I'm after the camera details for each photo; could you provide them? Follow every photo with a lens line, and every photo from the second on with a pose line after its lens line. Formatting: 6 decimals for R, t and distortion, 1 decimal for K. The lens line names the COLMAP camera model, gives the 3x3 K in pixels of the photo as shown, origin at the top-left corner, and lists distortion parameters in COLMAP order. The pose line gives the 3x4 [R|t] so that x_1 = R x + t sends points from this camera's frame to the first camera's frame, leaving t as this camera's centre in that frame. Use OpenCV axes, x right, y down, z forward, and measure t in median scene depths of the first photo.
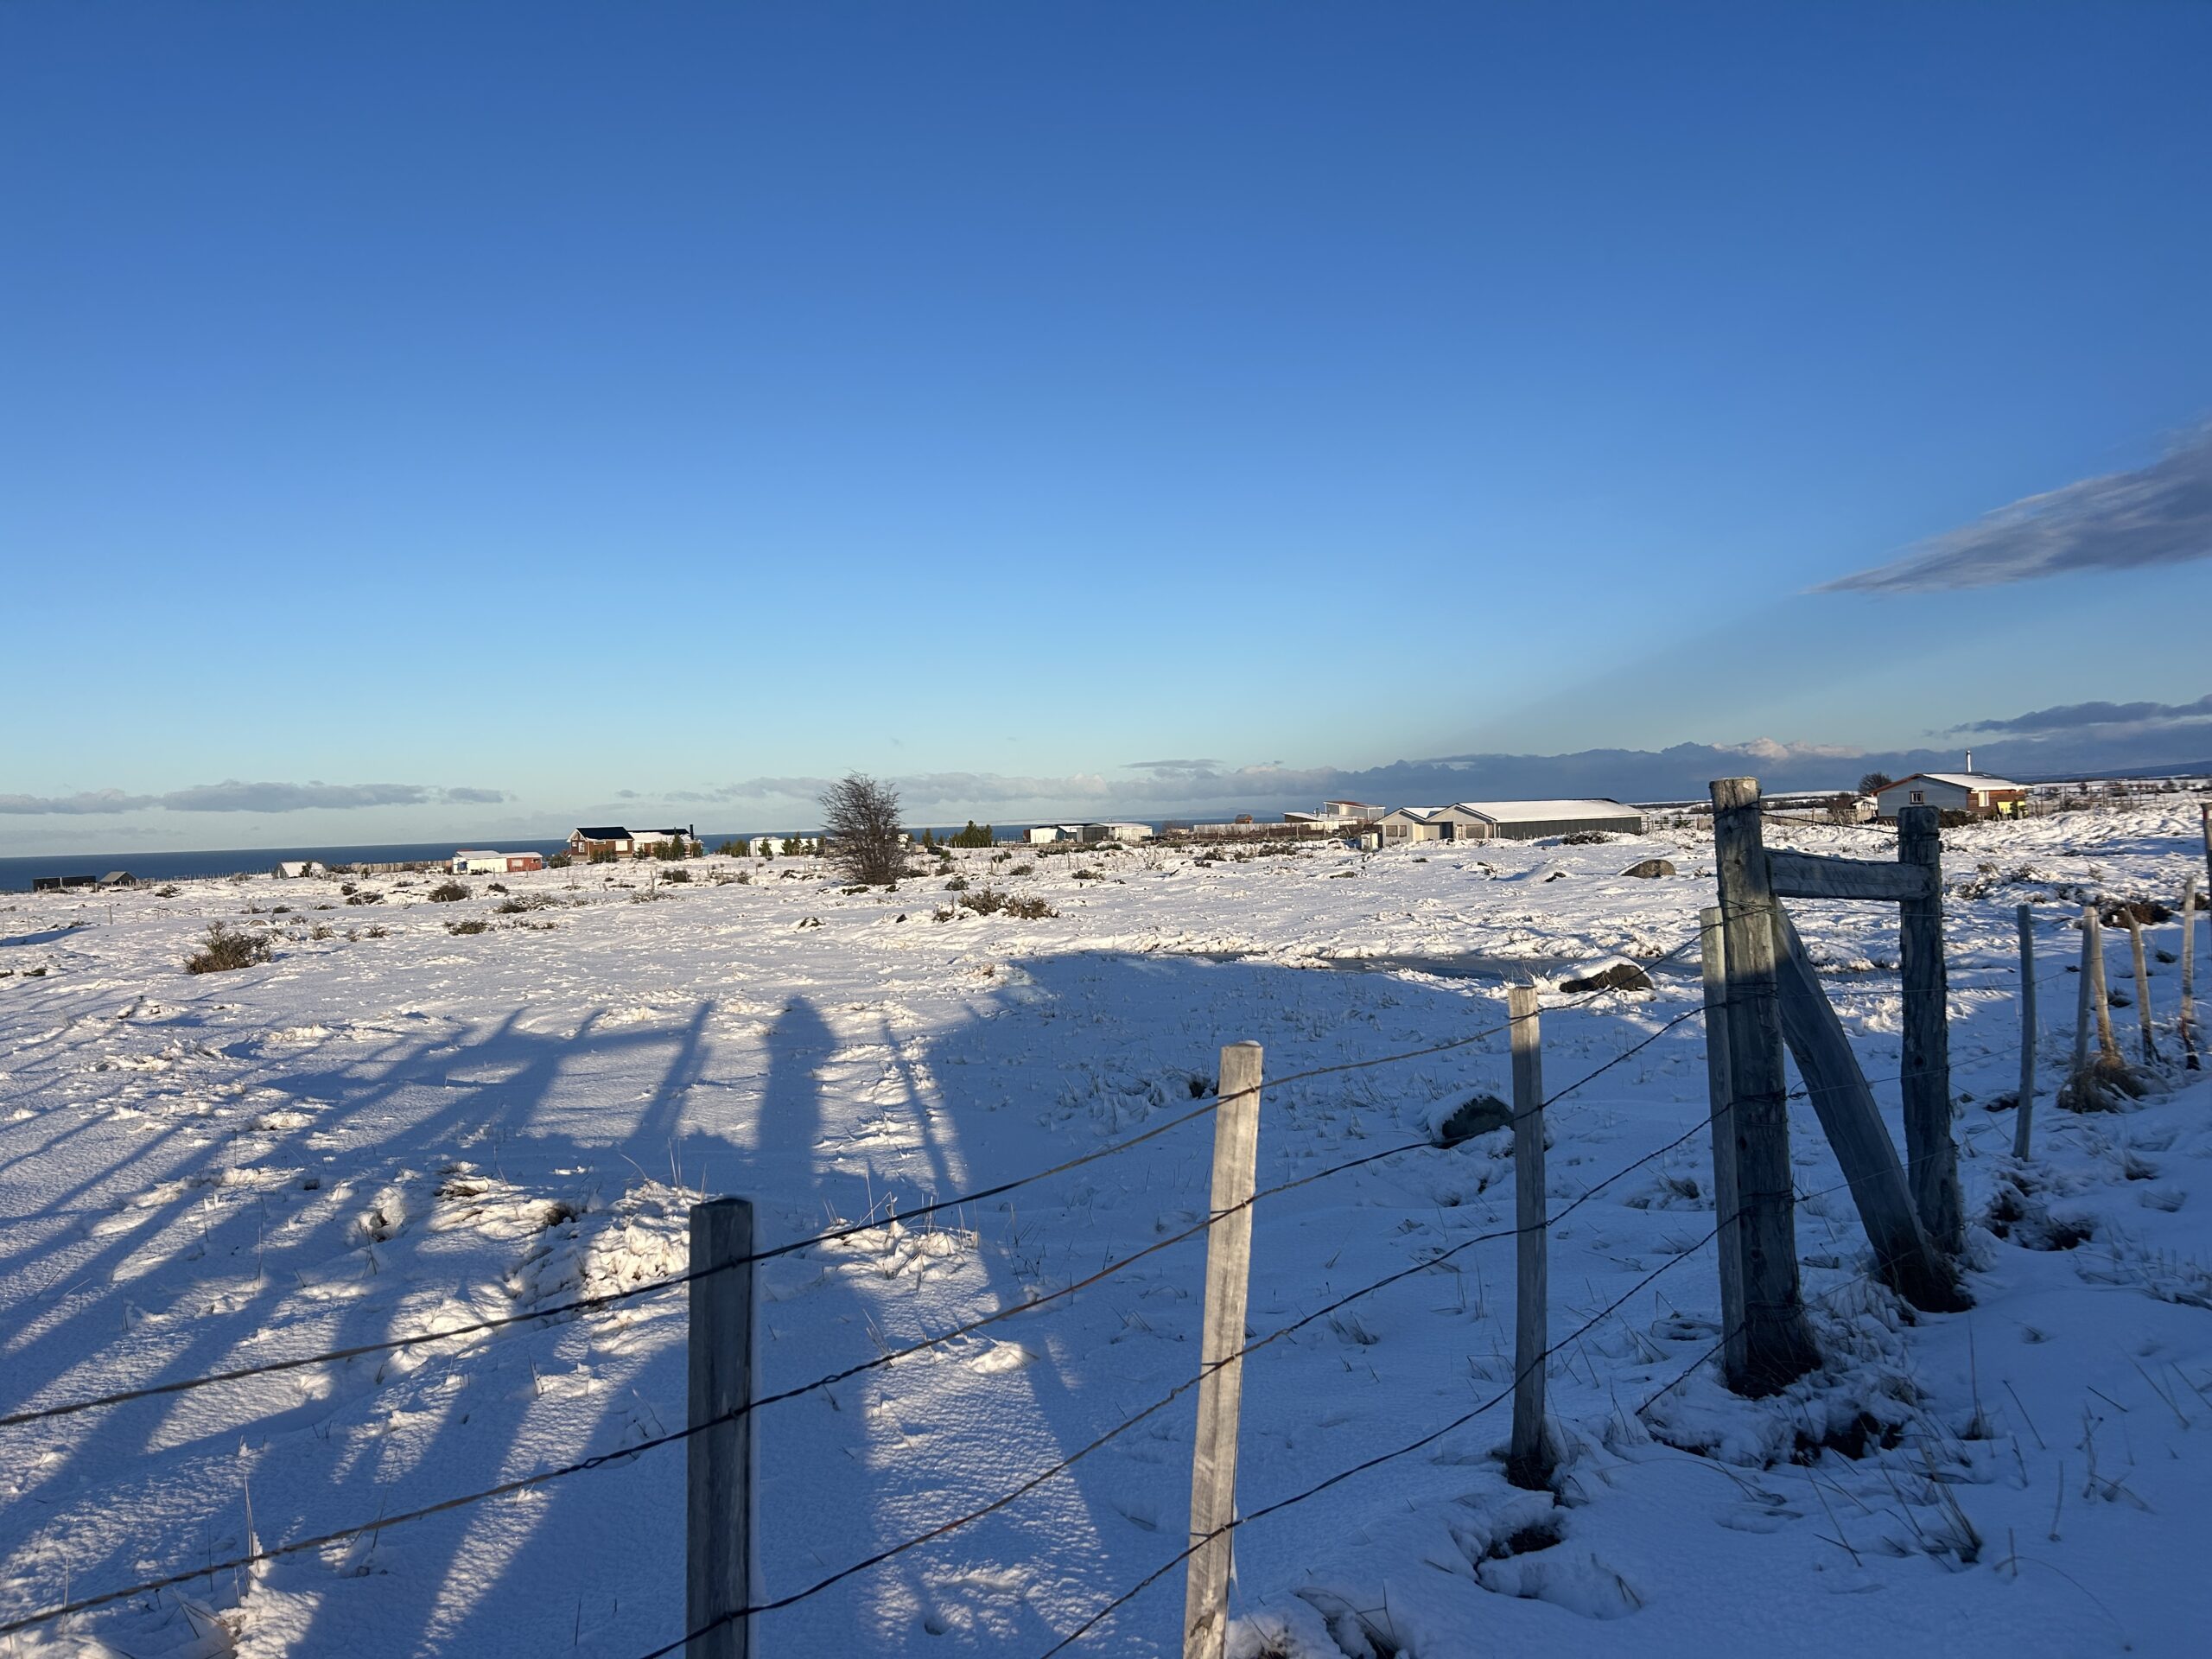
lens RADIAL K [[1648.4, 0, 1093.6], [0, 1648.4, 838.4], [0, 0, 1]] dist [0.065634, -0.065830]
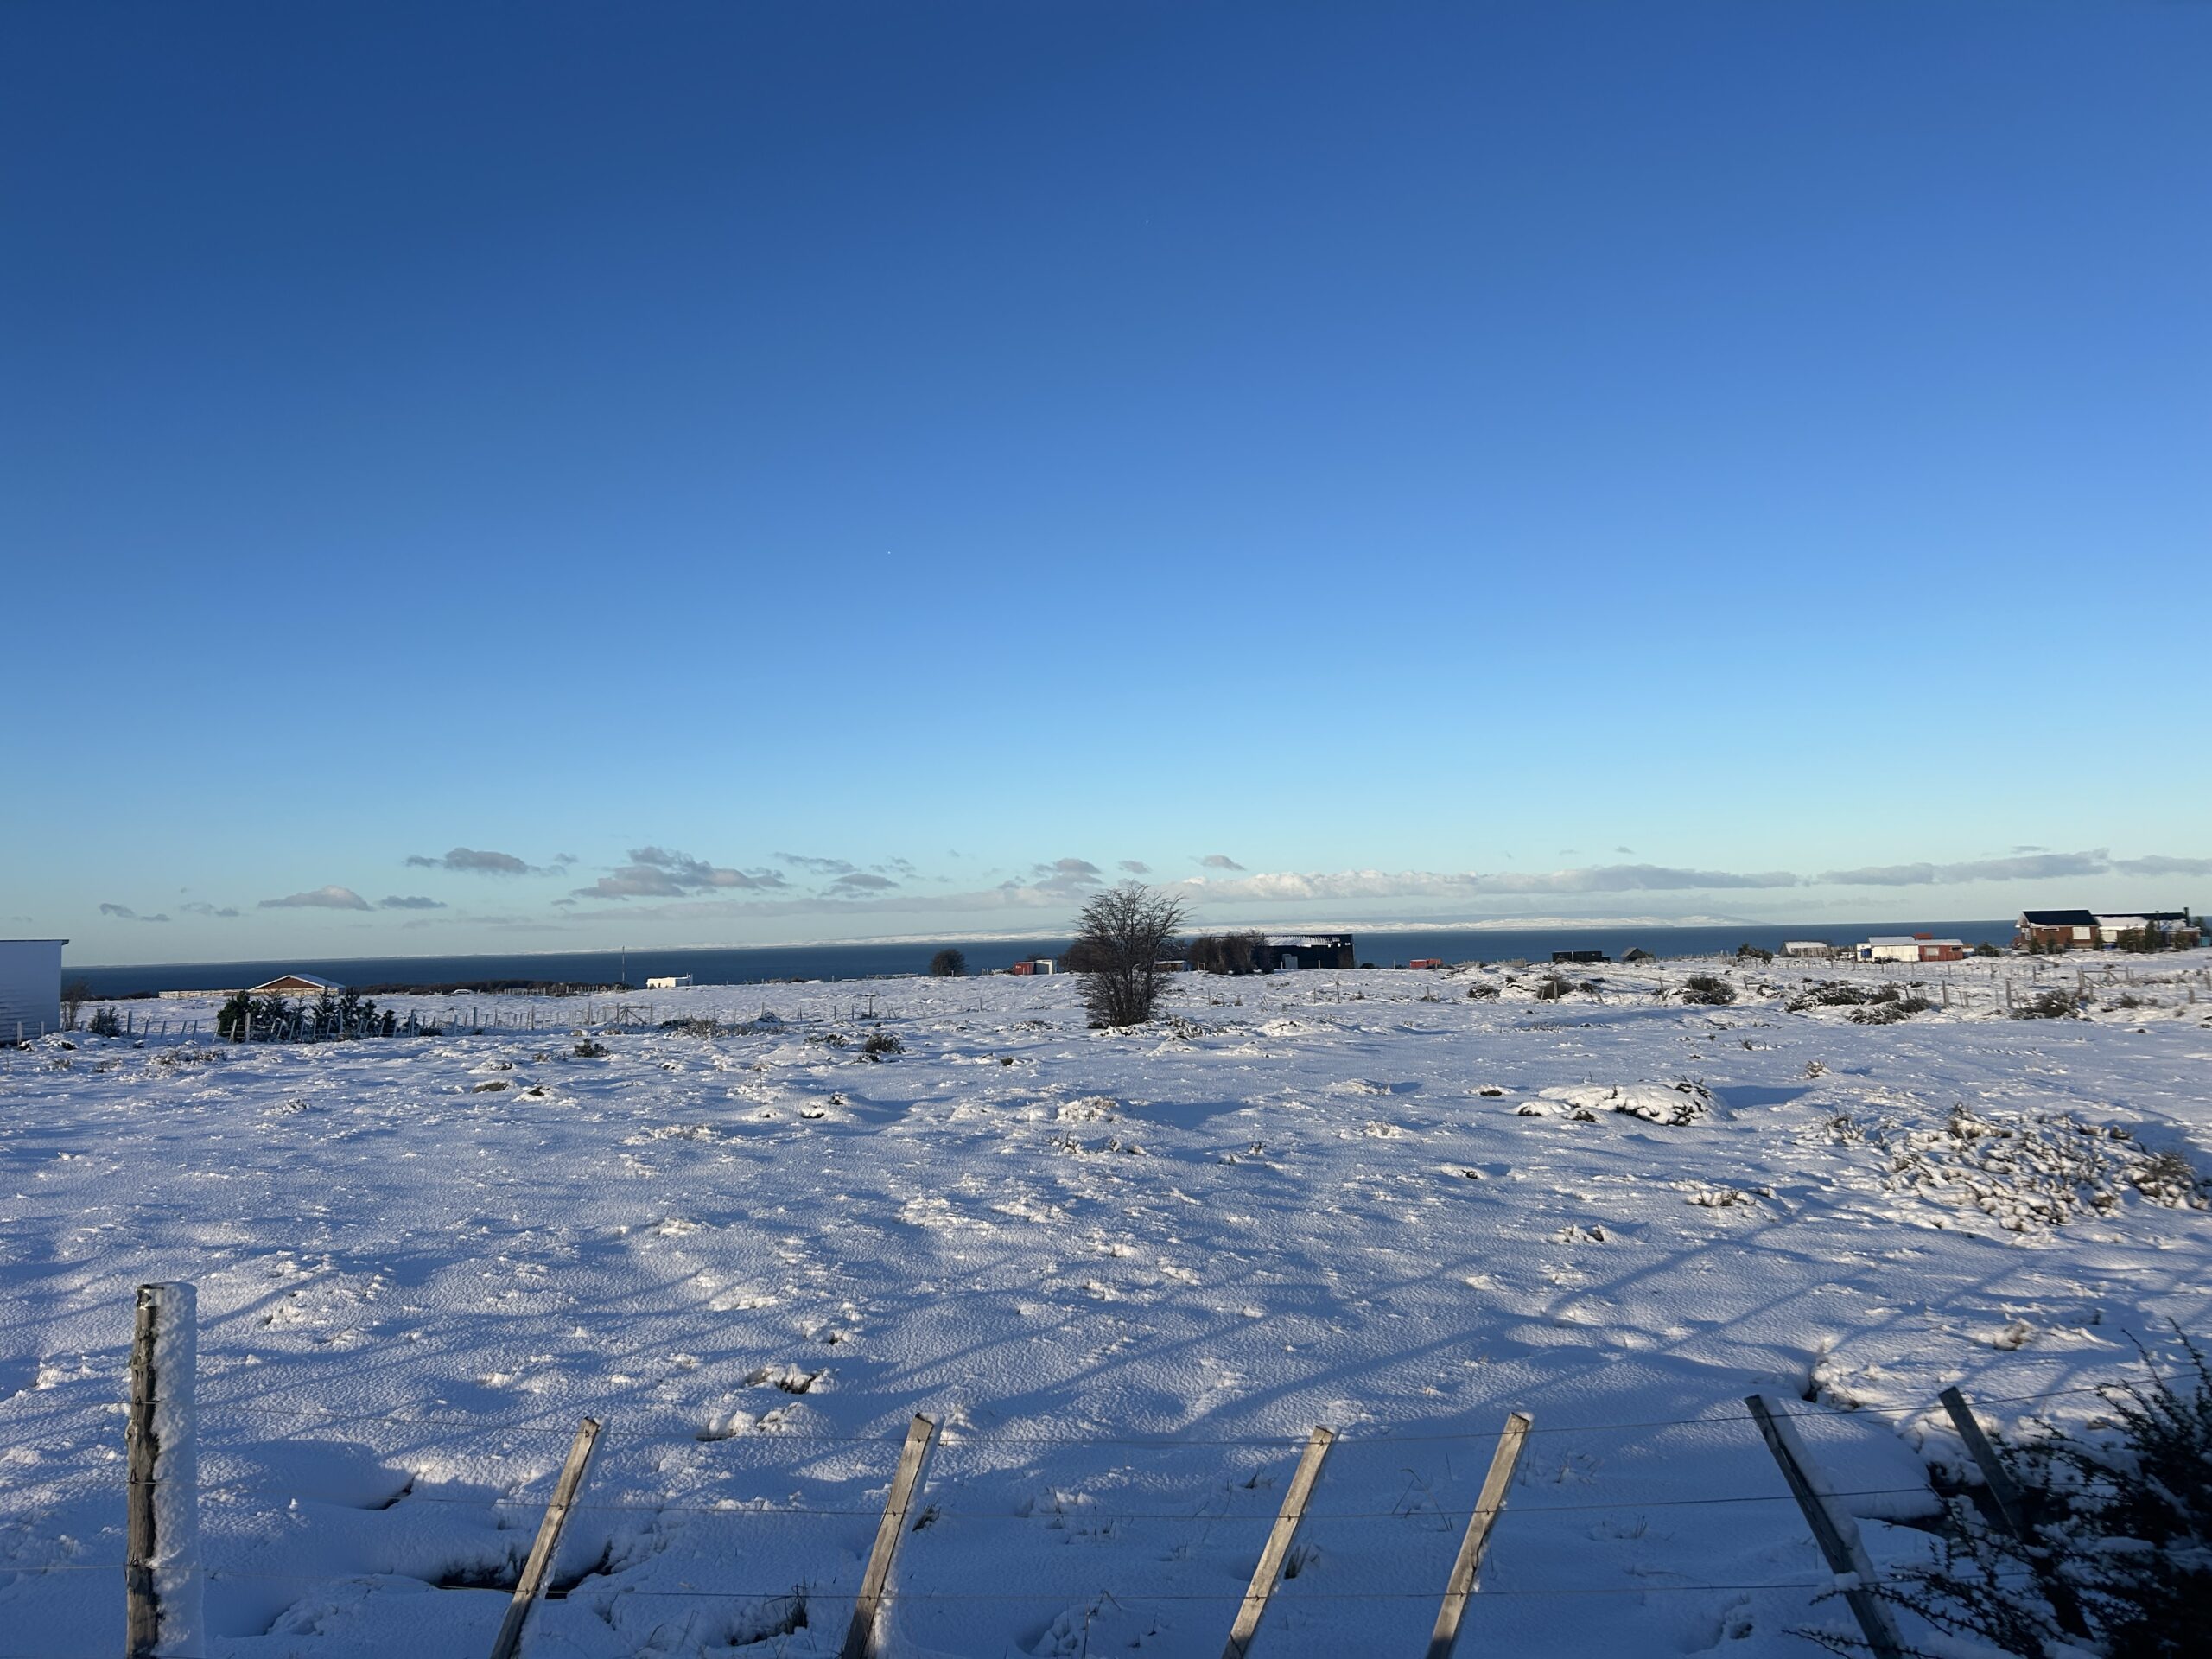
lens RADIAL K [[1648.4, 0, 1096.1], [0, 1648.4, 802.5], [0, 0, 1]] dist [0.065634, -0.065830]
pose [[0.548951, -0.048367, -0.834454, 1.369320], [-0.003798, 0.998170, -0.060355, -0.081737], [0.835846, 0.036302, 0.547763, 1.521009]]
